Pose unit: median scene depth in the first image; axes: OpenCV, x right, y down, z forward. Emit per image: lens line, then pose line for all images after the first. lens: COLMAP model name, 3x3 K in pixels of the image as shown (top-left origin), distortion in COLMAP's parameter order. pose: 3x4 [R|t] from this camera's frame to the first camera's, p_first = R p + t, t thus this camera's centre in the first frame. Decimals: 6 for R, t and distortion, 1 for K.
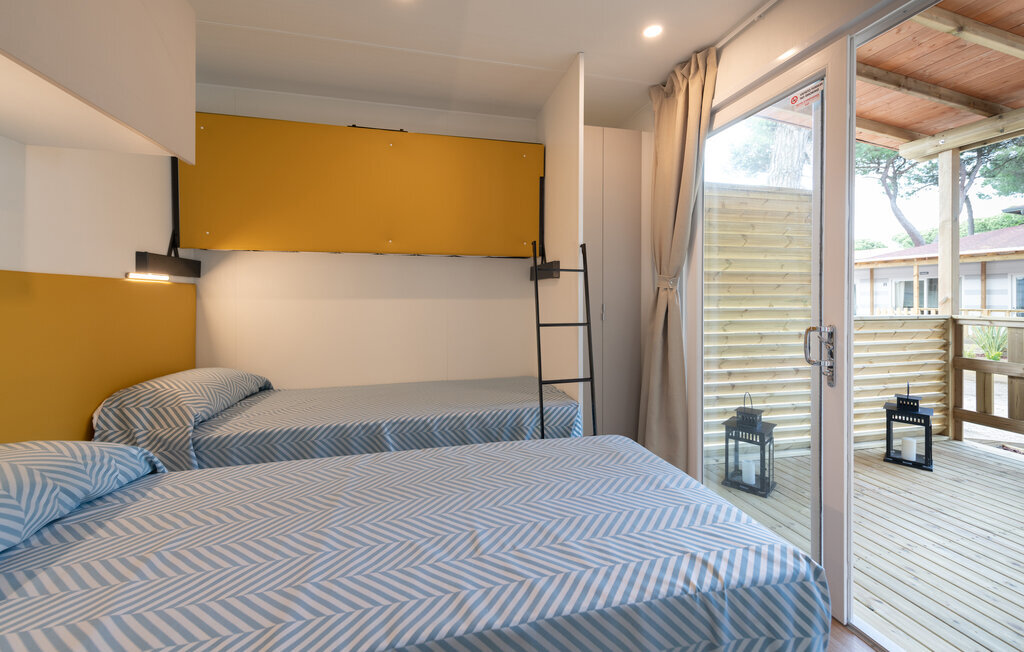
lens RADIAL K [[406.5, 0, 510.4], [0, 406.5, 295.5], [0, 0, 1]] dist [0.001636, -0.000175]
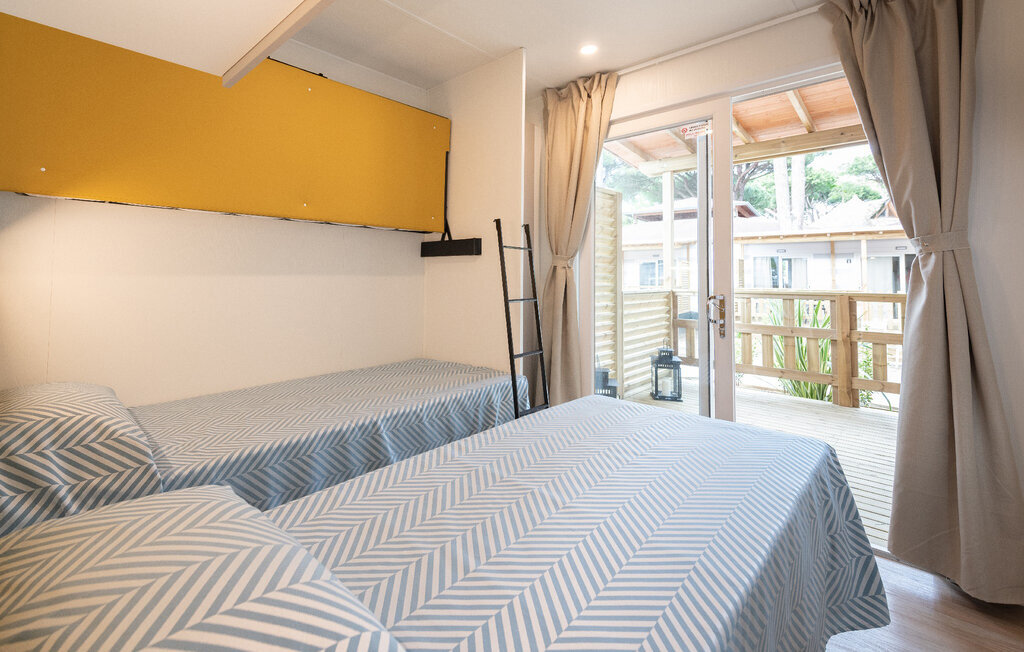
lens RADIAL K [[417.1, 0, 512.5], [0, 417.1, 256.5], [0, 0, 1]] dist [-0.001675, -0.000186]
pose [[0.869498, 0.027670, 0.493162, -0.337485], [-0.007540, 0.999057, -0.042761, 0.004352], [-0.493880, 0.033462, 0.868886, 0.060523]]
